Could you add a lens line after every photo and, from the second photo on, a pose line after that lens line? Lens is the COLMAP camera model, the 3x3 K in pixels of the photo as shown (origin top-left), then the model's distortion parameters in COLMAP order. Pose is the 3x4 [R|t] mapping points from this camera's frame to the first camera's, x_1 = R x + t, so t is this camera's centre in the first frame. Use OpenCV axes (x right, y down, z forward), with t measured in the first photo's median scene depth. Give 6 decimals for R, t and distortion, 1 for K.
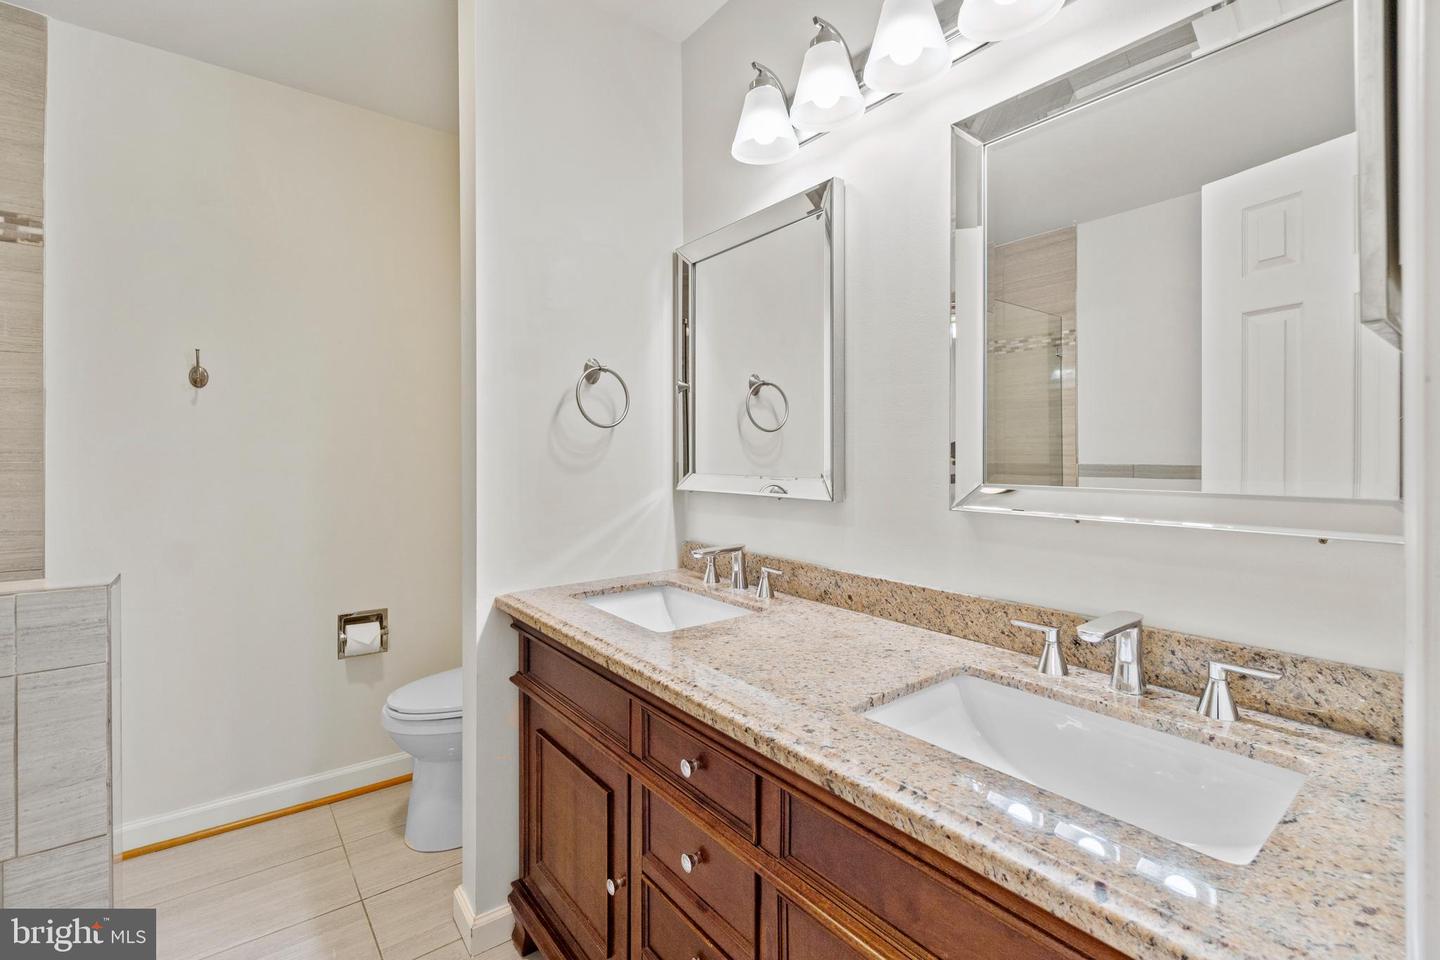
lens RADIAL K [[623.0, 0, 712.2], [0, 623.0, 480.0], [0, 0, 1]] dist [-0.002849, 0.000492]
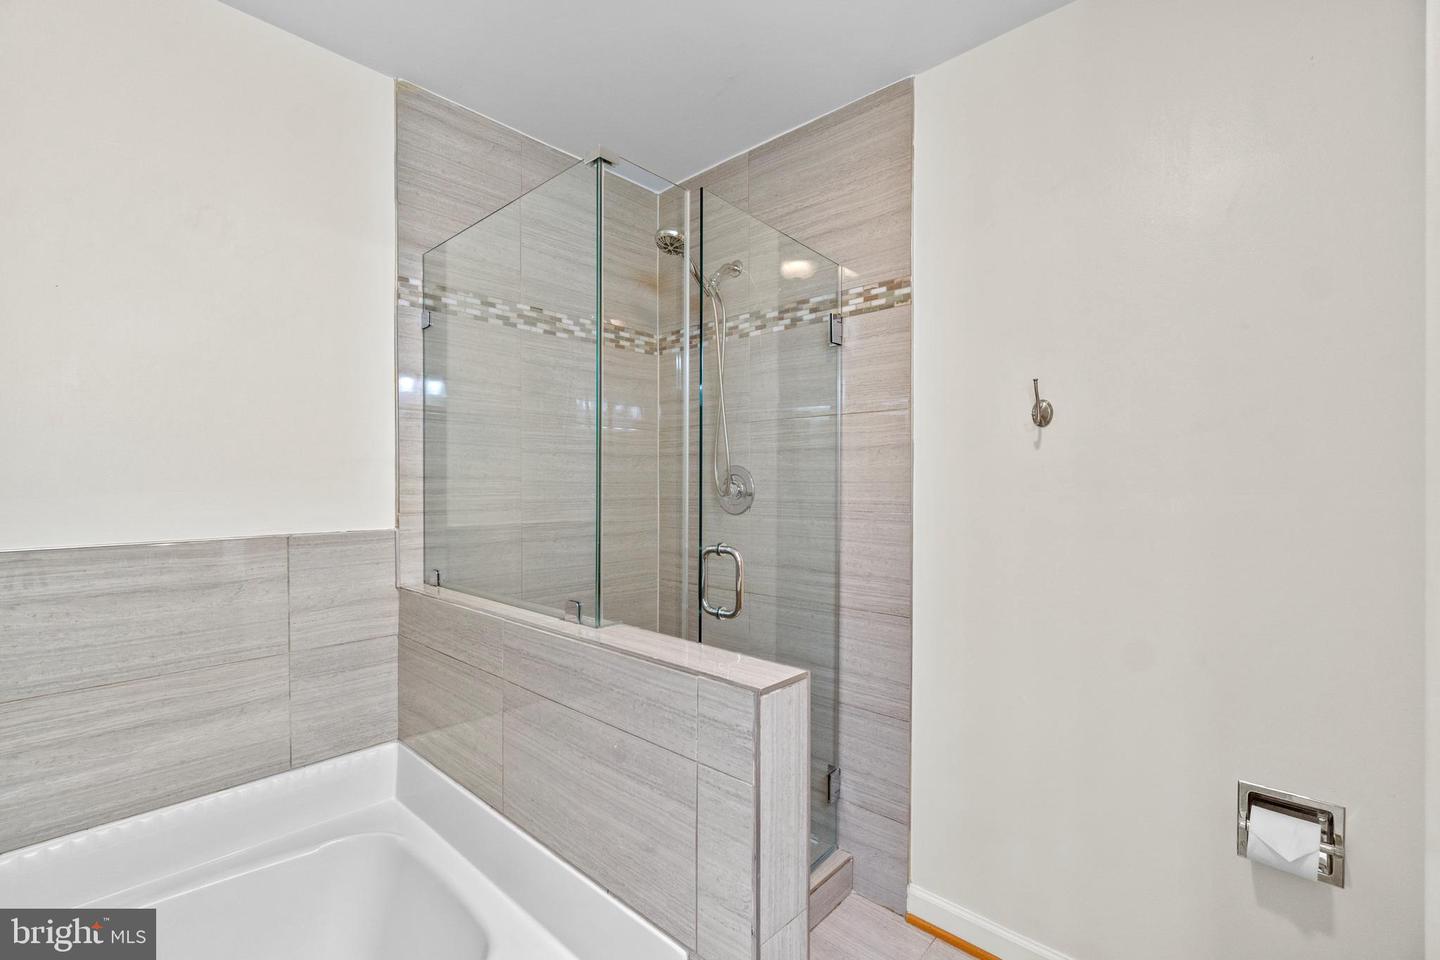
lens RADIAL K [[623.0, 0, 712.2], [0, 623.0, 480.0], [0, 0, 1]] dist [-0.002849, 0.000492]
pose [[0.150539, 0.002160, -0.988602, -0.111708], [-0.042383, 0.999092, -0.004271, -0.066597], [0.987695, 0.042543, 0.150494, 0.521802]]
